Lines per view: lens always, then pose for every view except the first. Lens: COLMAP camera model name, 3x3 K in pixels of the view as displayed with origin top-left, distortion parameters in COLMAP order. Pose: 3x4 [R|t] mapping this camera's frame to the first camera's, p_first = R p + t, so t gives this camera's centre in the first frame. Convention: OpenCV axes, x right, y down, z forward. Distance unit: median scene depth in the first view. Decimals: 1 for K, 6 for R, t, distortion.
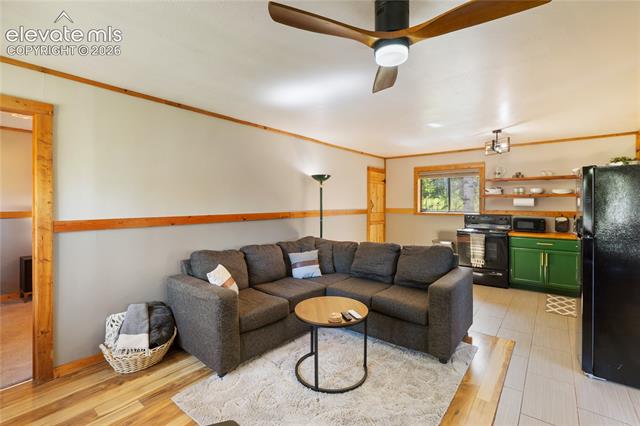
lens RADIAL K [[291.4, 0, 316.3], [0, 291.4, 198.6], [0, 0, 1]] dist [0.001883, -0.001258]
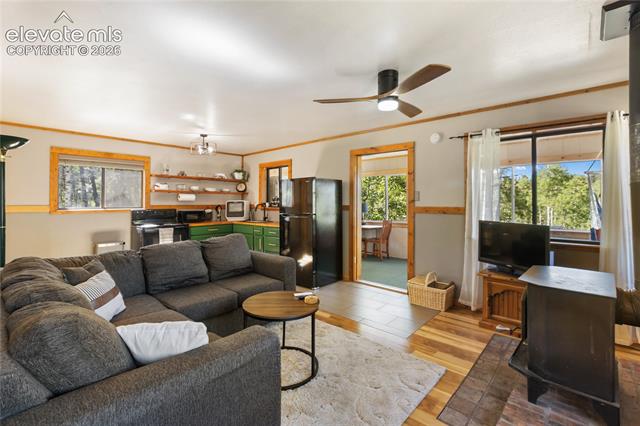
lens RADIAL K [[291.4, 0, 326.0], [0, 291.4, 199.5], [0, 0, 1]] dist [0.001883, -0.001258]
pose [[0.027586, 0.008625, 0.999582, -0.447663], [-0.011677, 0.999897, -0.008306, 0.024075], [-0.999551, -0.011443, 0.027684, 0.420036]]
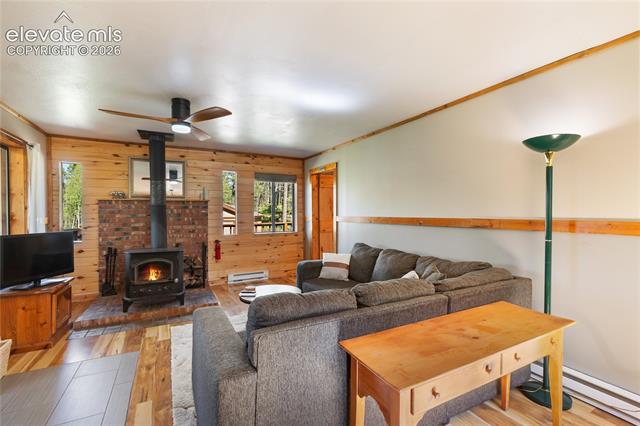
lens RADIAL K [[291.4, 0, 331.5], [0, 291.4, 211.6], [0, 0, 1]] dist [0.001883, -0.001258]
pose [[-0.359736, -0.002992, -0.933049, 0.543532], [0.011687, 0.999902, -0.007712, 0.029778], [0.932981, -0.013679, -0.359666, 0.839319]]
